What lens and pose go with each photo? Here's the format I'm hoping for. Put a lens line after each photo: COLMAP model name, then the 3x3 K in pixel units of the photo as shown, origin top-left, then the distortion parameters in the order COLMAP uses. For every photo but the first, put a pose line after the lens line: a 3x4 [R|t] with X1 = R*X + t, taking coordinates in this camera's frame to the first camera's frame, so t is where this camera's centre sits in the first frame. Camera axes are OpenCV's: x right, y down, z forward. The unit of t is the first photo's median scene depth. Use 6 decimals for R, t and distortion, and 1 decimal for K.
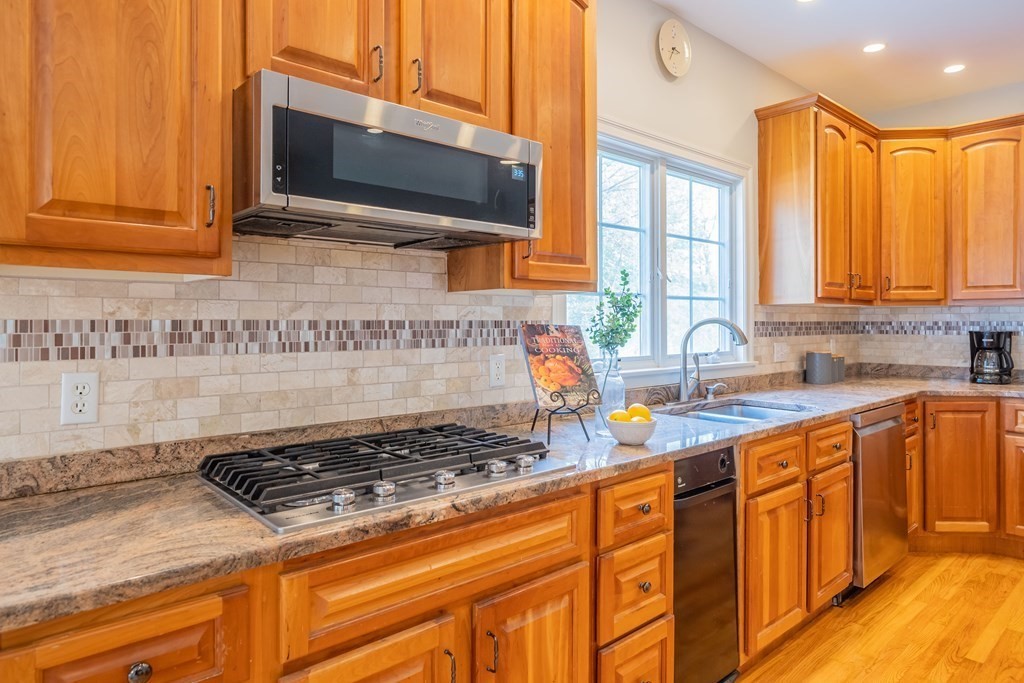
lens RADIAL K [[616.3, 0, 514.9], [0, 616.3, 321.7], [0, 0, 1]] dist [0.000406, -0.000010]
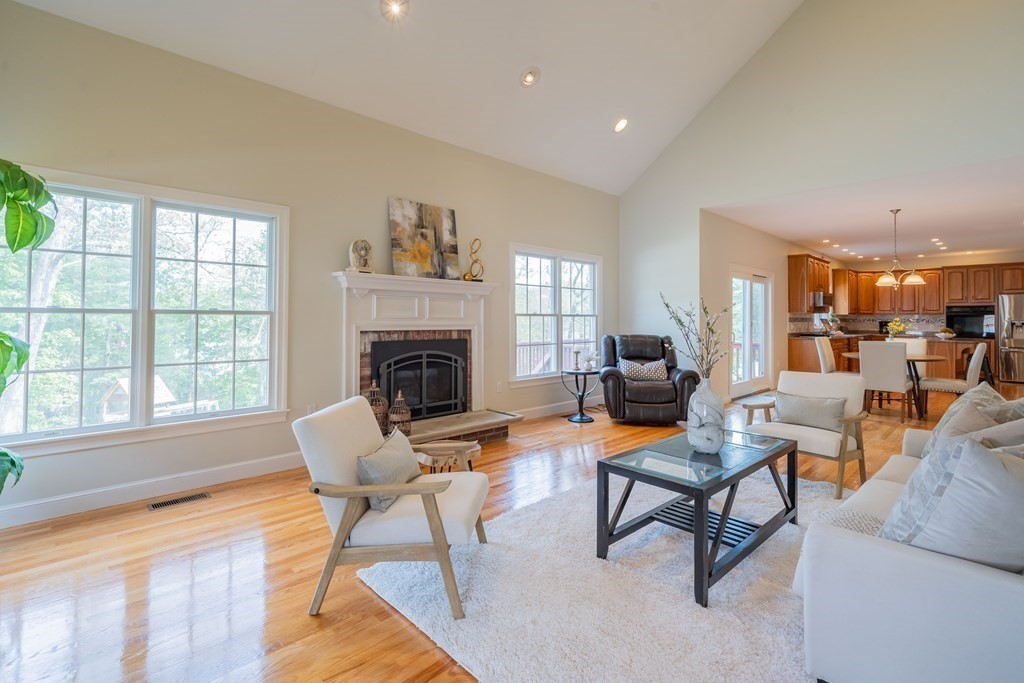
lens RADIAL K [[485.2, 0, 514.5], [0, 485.2, 309.6], [0, 0, 1]] dist [0.014334, 0.000235]
pose [[0.998939, 0.010519, 0.044837, -2.878067], [-0.009886, 0.999848, -0.014327, 0.014659], [-0.044981, 0.013868, 0.998892, -3.356957]]
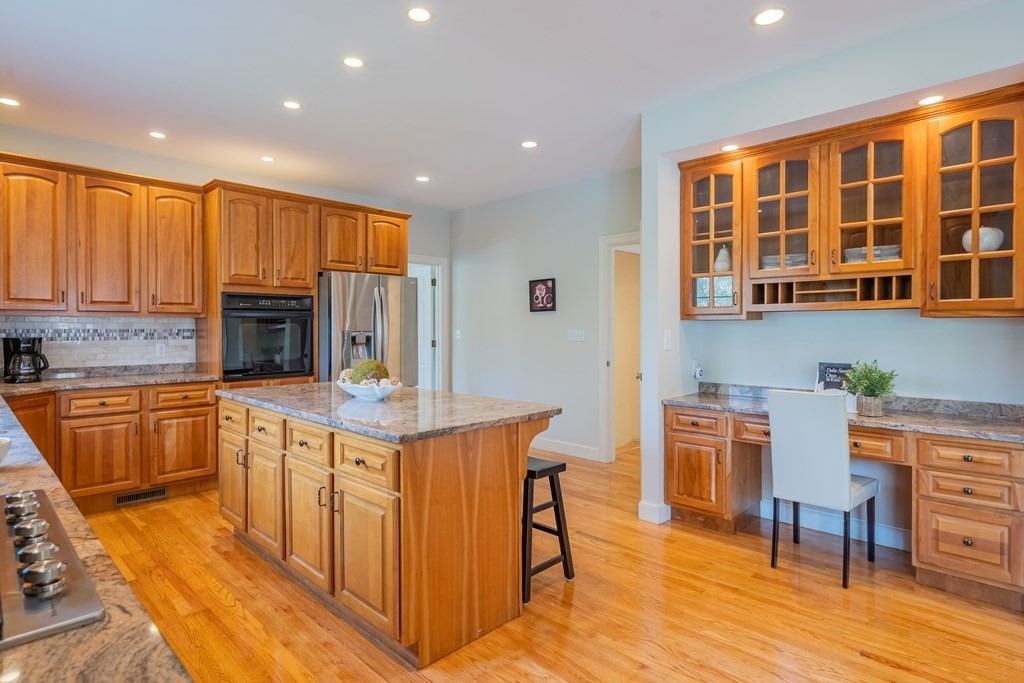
lens RADIAL K [[532.7, 0, 507.7], [0, 532.7, 333.8], [0, 0, 1]] dist [0.003225, 0.000601]
pose [[-0.069570, -0.007548, 0.997549, -0.470316], [-0.000154, 0.999971, 0.007555, 0.000863], [-0.997577, 0.000372, -0.069569, 0.254931]]
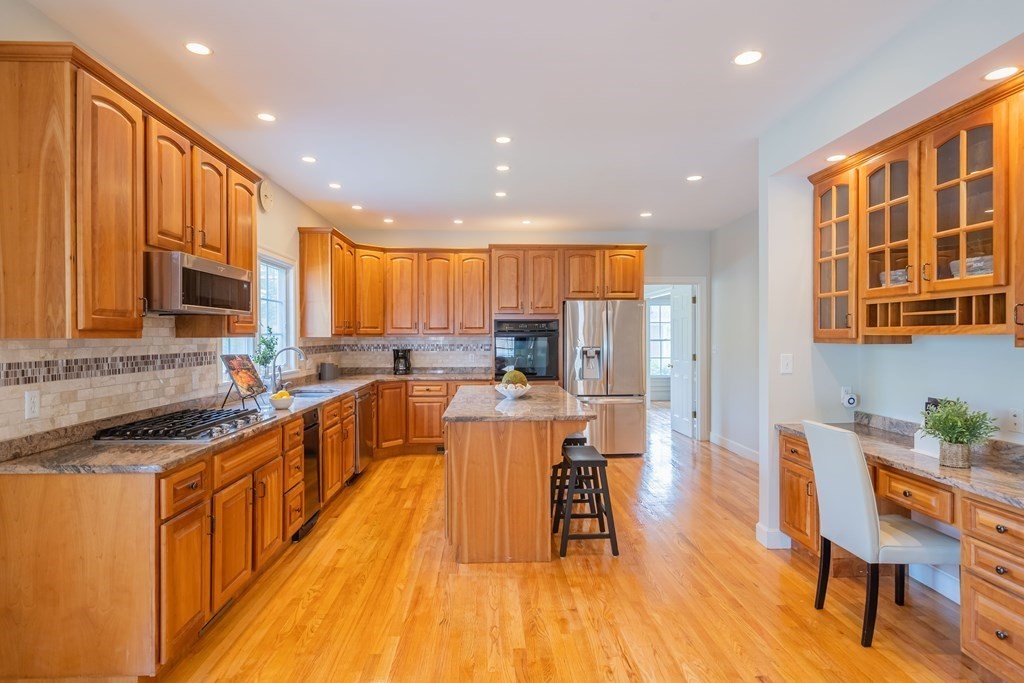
lens RADIAL K [[532.7, 0, 515.5], [0, 532.7, 338.8], [0, 0, 1]] dist [0.003225, 0.000601]
pose [[0.622173, -0.003683, 0.782871, -0.607385], [-0.000592, 0.999986, 0.005175, -0.045997], [-0.782880, -0.003684, 0.622162, -0.636970]]
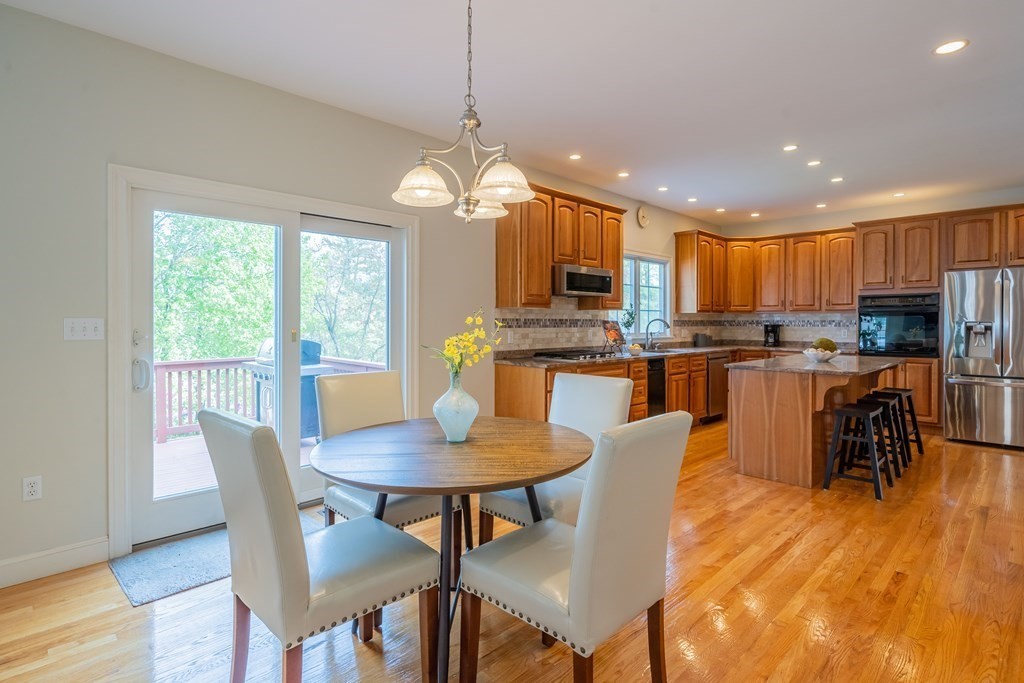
lens RADIAL K [[520.8, 0, 523.3], [0, 520.8, 324.9], [0, 0, 1]] dist [0.005209, 0.000926]
pose [[0.997160, 0.002047, 0.075287, -0.511451], [-0.002586, 0.999972, 0.007071, 0.008749], [-0.075270, -0.007246, 0.997137, -1.443681]]
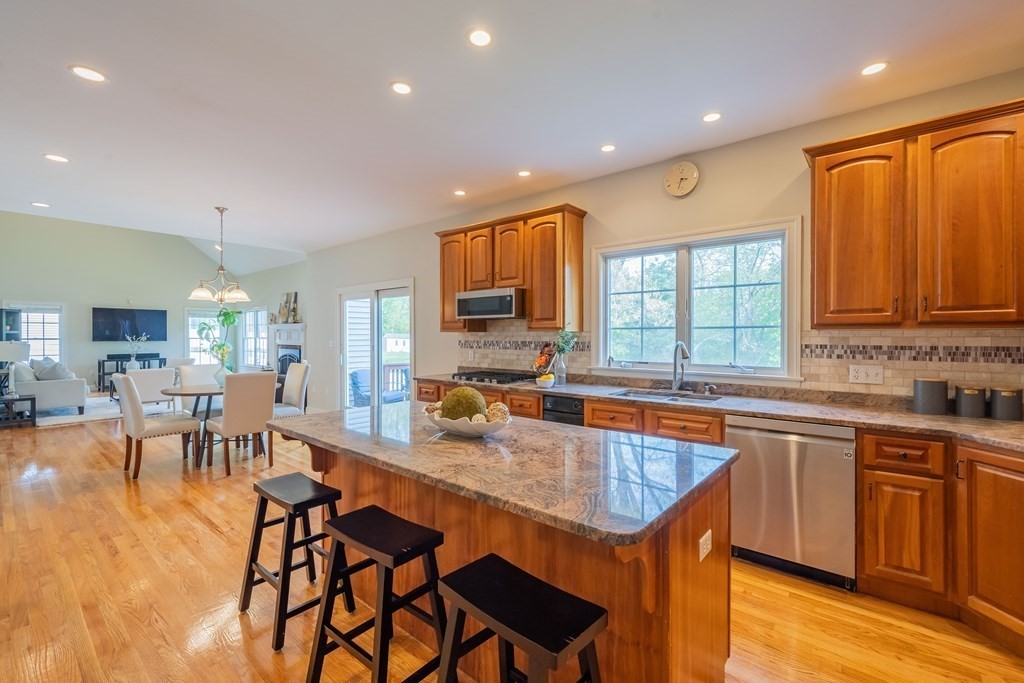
lens RADIAL K [[412.9, 0, 504.4], [0, 412.9, 350.2], [0, 0, 1]] dist [-0.000481, 0.000034]
pose [[0.151526, 0.031962, -0.987936, 1.554327], [-0.004136, 0.999489, 0.031701, -0.018779], [0.988445, -0.000717, 0.151581, 0.432299]]
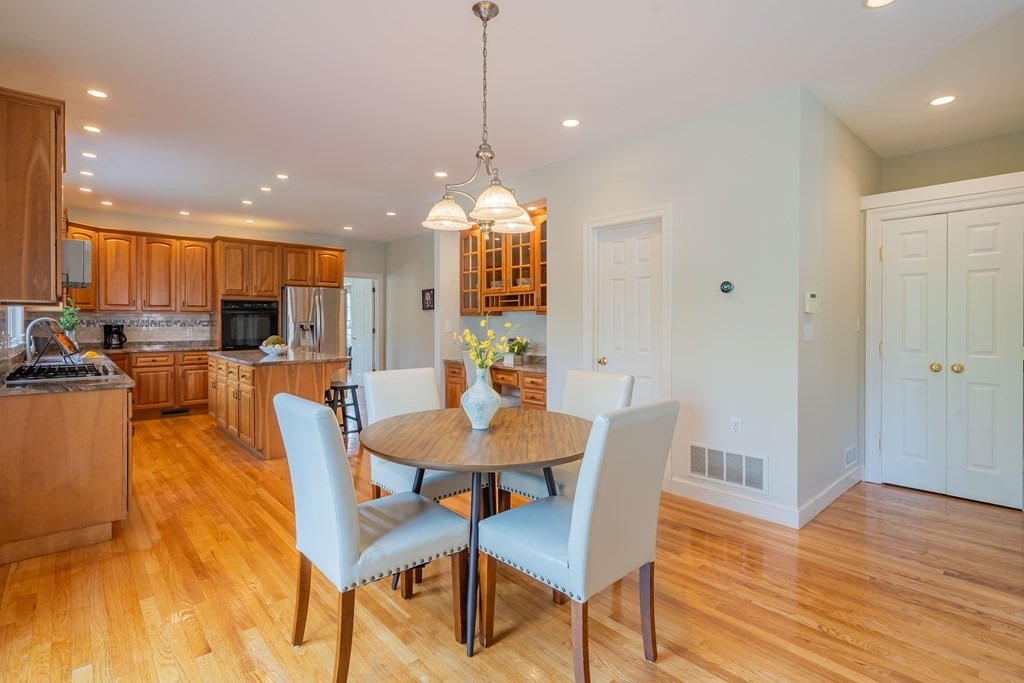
lens RADIAL K [[485.2, 0, 499.4], [0, 485.2, 325.9], [0, 0, 1]] dist [0.014334, 0.000235]
pose [[0.010574, -0.007302, 0.999917, -1.493212], [-0.002010, 0.999971, 0.007324, 0.005984], [-0.999942, -0.002087, 0.010559, -0.597196]]
